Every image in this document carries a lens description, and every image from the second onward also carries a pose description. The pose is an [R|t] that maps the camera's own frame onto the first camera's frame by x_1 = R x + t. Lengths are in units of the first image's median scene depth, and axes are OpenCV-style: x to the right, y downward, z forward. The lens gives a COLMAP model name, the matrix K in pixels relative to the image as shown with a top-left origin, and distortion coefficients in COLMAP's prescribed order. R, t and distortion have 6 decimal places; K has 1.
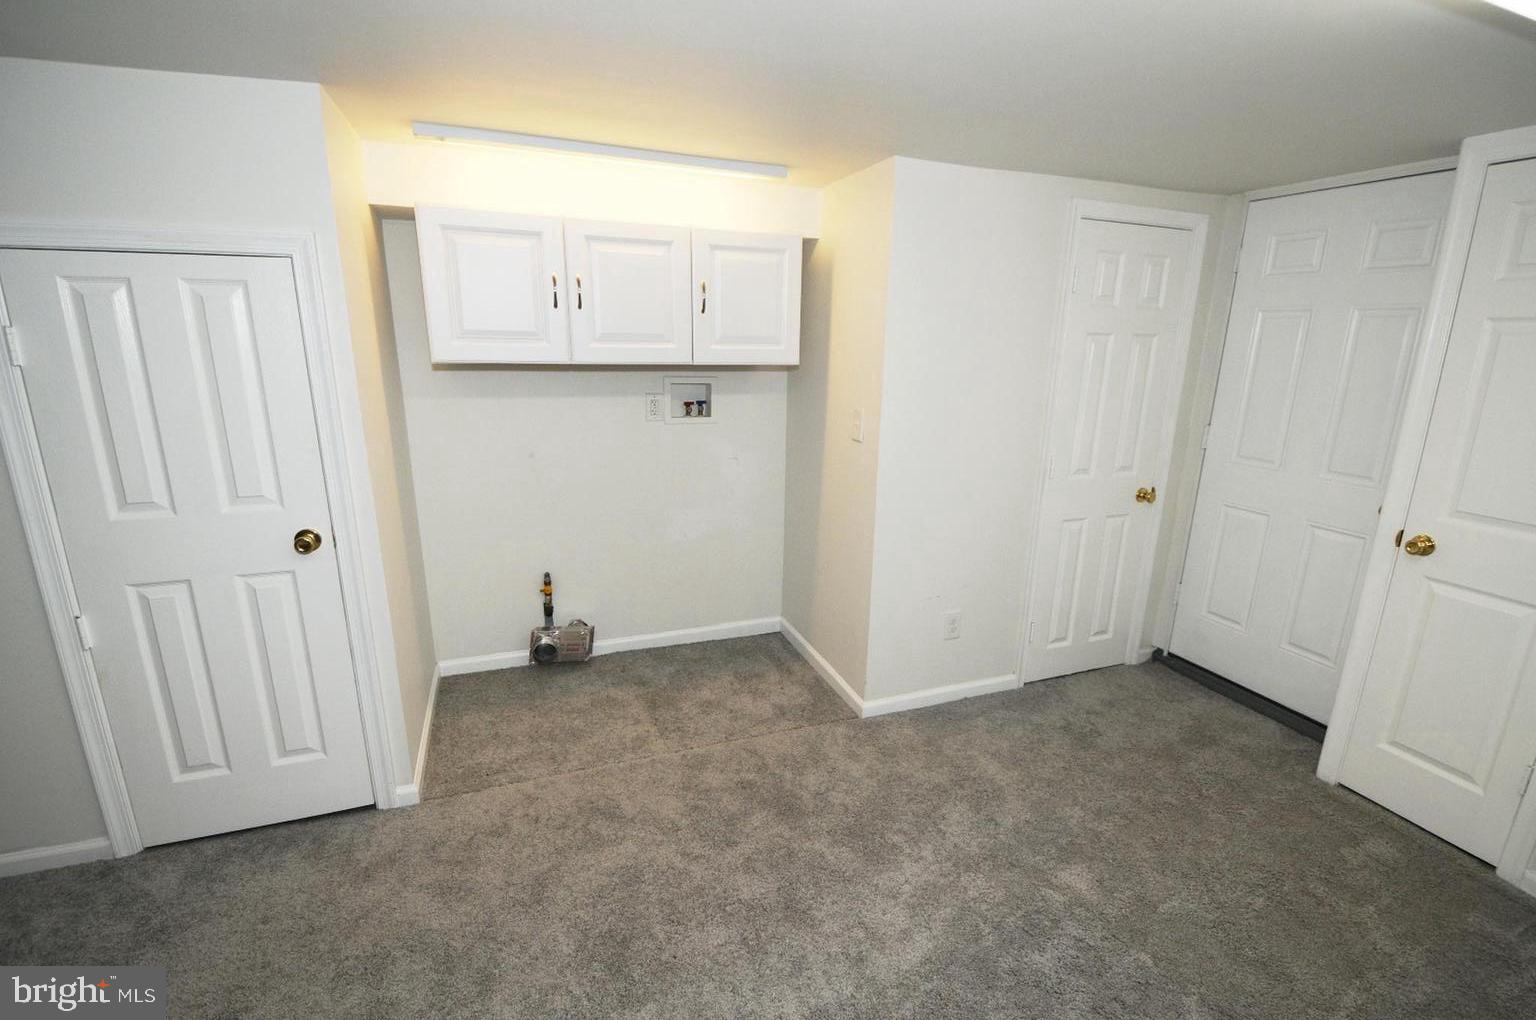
lens RADIAL K [[677.2, 0, 771.8], [0, 677.2, 512.3], [0, 0, 1]] dist [0.003622, -0.016421]
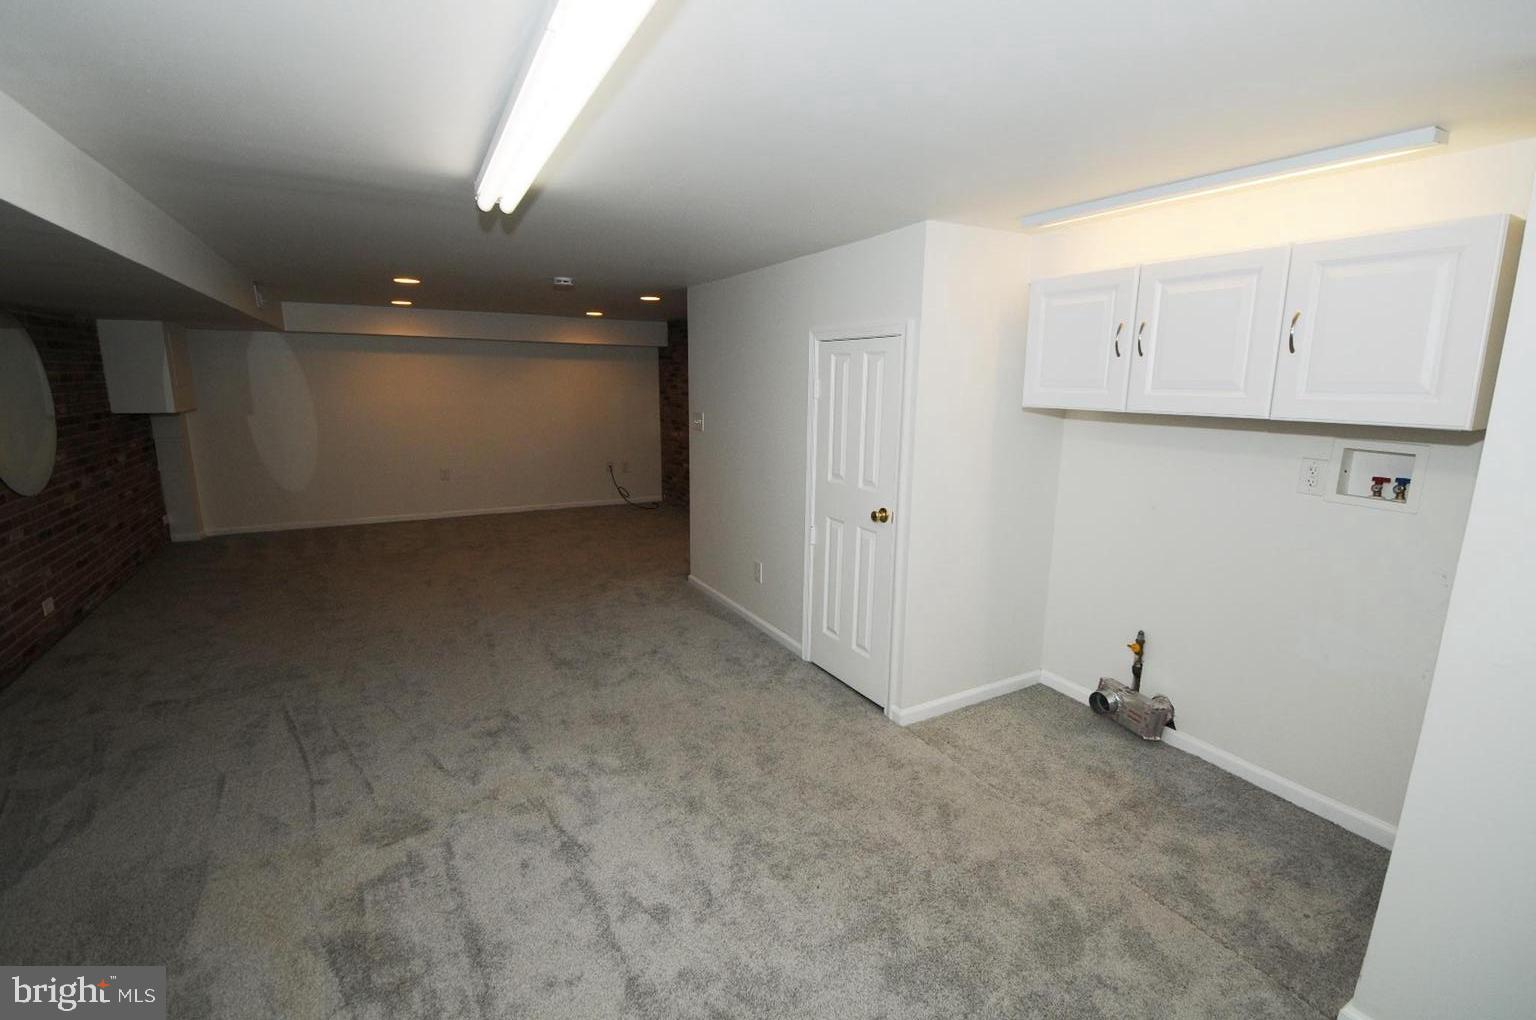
lens RADIAL K [[677.2, 0, 771.8], [0, 677.2, 512.3], [0, 0, 1]] dist [0.003622, -0.016421]
pose [[0.138002, 0.172472, -0.975299, 0.591900], [-0.251085, 0.958645, 0.133999, -0.080791], [0.958077, 0.226391, 0.175600, 0.362059]]
